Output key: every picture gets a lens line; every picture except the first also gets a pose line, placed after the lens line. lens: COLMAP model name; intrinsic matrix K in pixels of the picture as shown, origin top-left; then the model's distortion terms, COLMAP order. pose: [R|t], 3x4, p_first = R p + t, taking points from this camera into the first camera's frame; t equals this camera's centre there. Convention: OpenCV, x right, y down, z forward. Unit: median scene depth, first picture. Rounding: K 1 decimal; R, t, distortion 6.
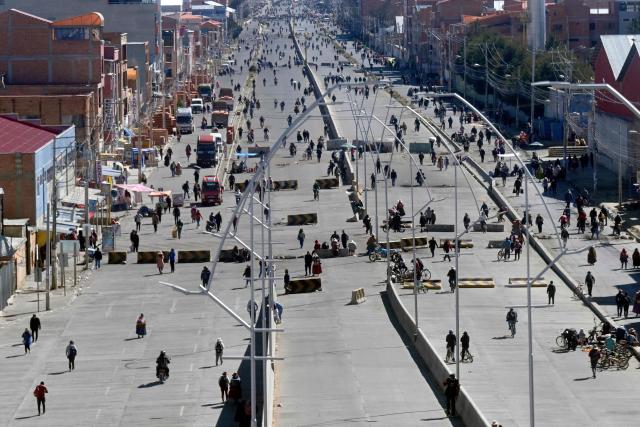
lens RADIAL K [[4697.6, 0, 321.3], [0, 4697.6, 214.3], [0, 0, 1]] dist [0.413227, 0.000000]
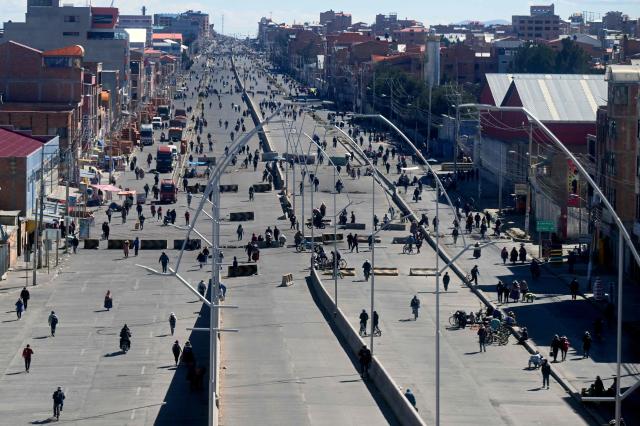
lens RADIAL K [[4697.6, 0, 318.7], [0, 4697.6, 212.3], [0, 0, 1]] dist [0.413227, 0.000000]
pose [[0.999632, 0.024081, -0.012501, 0.031544], [-0.024049, 0.999707, 0.002714, -0.003853], [0.012563, -0.002413, 0.999918, -0.232719]]
